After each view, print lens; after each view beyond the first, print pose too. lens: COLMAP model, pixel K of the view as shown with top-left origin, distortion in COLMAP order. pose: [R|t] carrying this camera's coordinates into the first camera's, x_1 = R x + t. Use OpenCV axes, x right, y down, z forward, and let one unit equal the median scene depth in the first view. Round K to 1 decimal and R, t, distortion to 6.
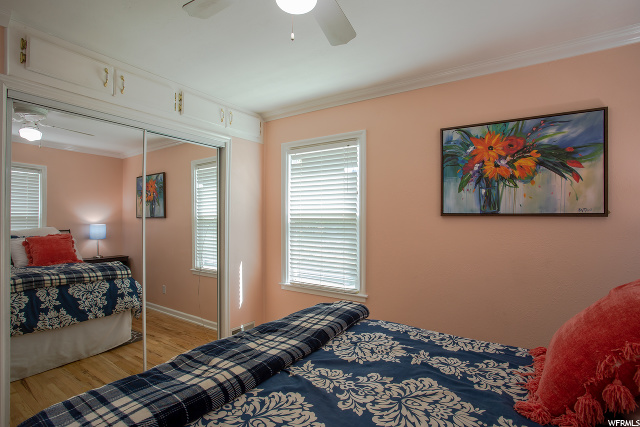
lens RADIAL K [[316.2, 0, 323.2], [0, 316.2, 214.7], [0, 0, 1]] dist [-0.048719, 0.004976]
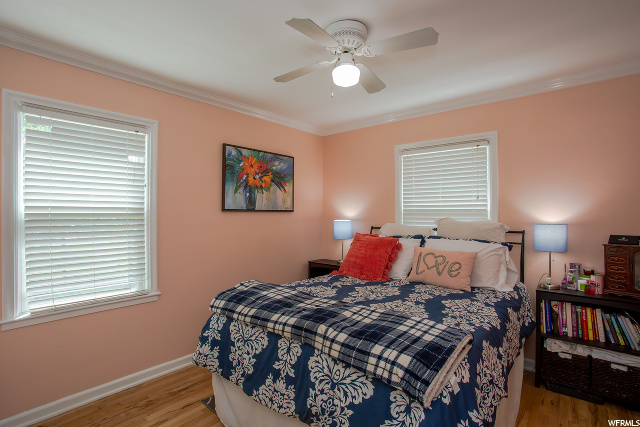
lens RADIAL K [[316.2, 0, 321.4], [0, 316.2, 209.9], [0, 0, 1]] dist [-0.048719, 0.004976]
pose [[0.121305, 0.004516, 0.992605, -0.906757], [-0.013811, 0.999901, -0.002861, -0.003092], [-0.992519, -0.013362, 0.121355, 0.468034]]
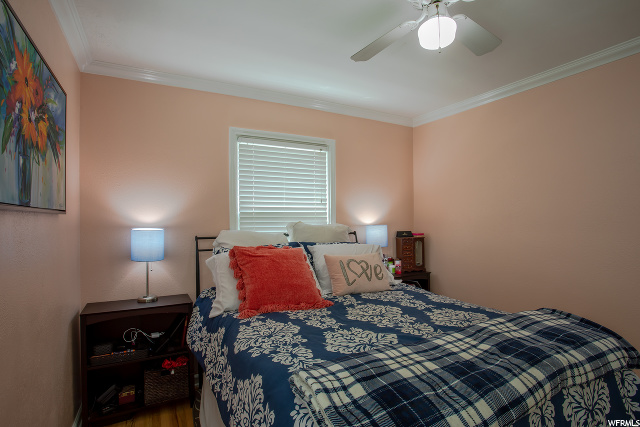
lens RADIAL K [[316.2, 0, 319.6], [0, 316.2, 219.7], [0, 0, 1]] dist [-0.048719, 0.004976]
pose [[-0.873987, 0.000537, 0.485949, -0.141620], [-0.003301, 0.999970, -0.007041, 0.021465], [-0.485938, -0.007758, -0.873959, 1.174836]]
